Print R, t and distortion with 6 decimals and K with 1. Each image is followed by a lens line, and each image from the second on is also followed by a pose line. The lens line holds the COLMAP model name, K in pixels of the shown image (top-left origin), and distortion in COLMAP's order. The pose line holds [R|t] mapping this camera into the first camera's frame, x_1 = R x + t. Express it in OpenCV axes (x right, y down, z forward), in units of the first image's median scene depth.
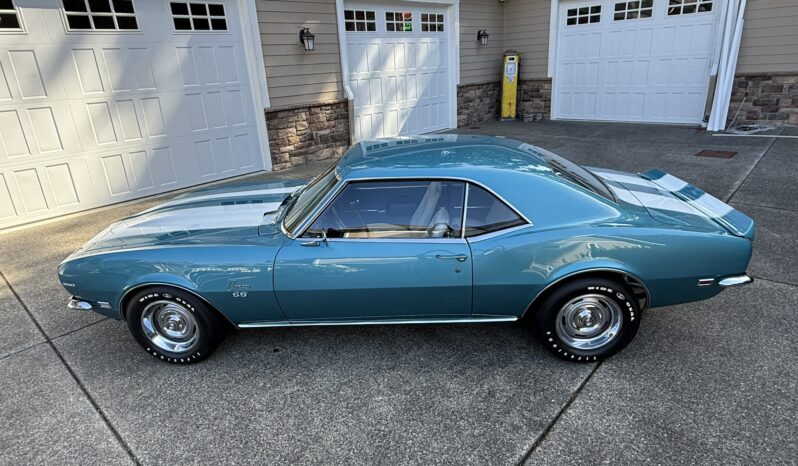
lens RADIAL K [[461.0, 0, 399.0], [0, 461.0, 233.0], [0, 0, 1]] dist [-0.002714, 0.000220]
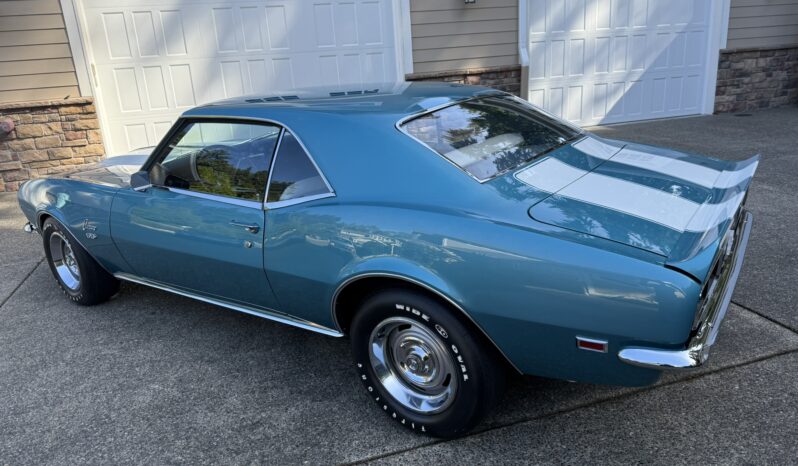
lens RADIAL K [[551.9, 0, 395.2], [0, 551.9, 235.0], [0, 0, 1]] dist [0.081215, -0.106064]
pose [[0.855718, 0.152323, -0.494515, 0.221282], [-0.161547, 0.986565, 0.024342, 0.001993], [0.491579, 0.059058, 0.868828, 0.099405]]
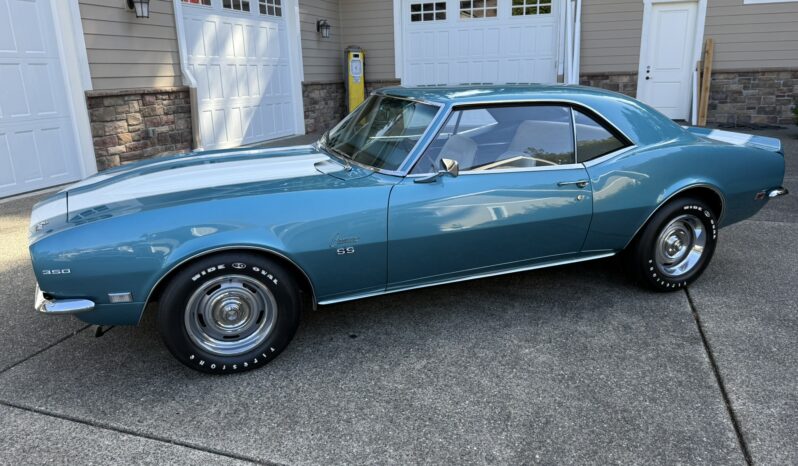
lens RADIAL K [[565.9, 0, 399.0], [0, 565.9, 233.0], [0, 0, 1]] dist [0.113972, -0.204235]
pose [[0.911796, -0.080440, 0.402689, -0.201555], [0.119255, 0.990234, -0.072218, 0.057558], [-0.392947, 0.113870, 0.912484, 0.031608]]
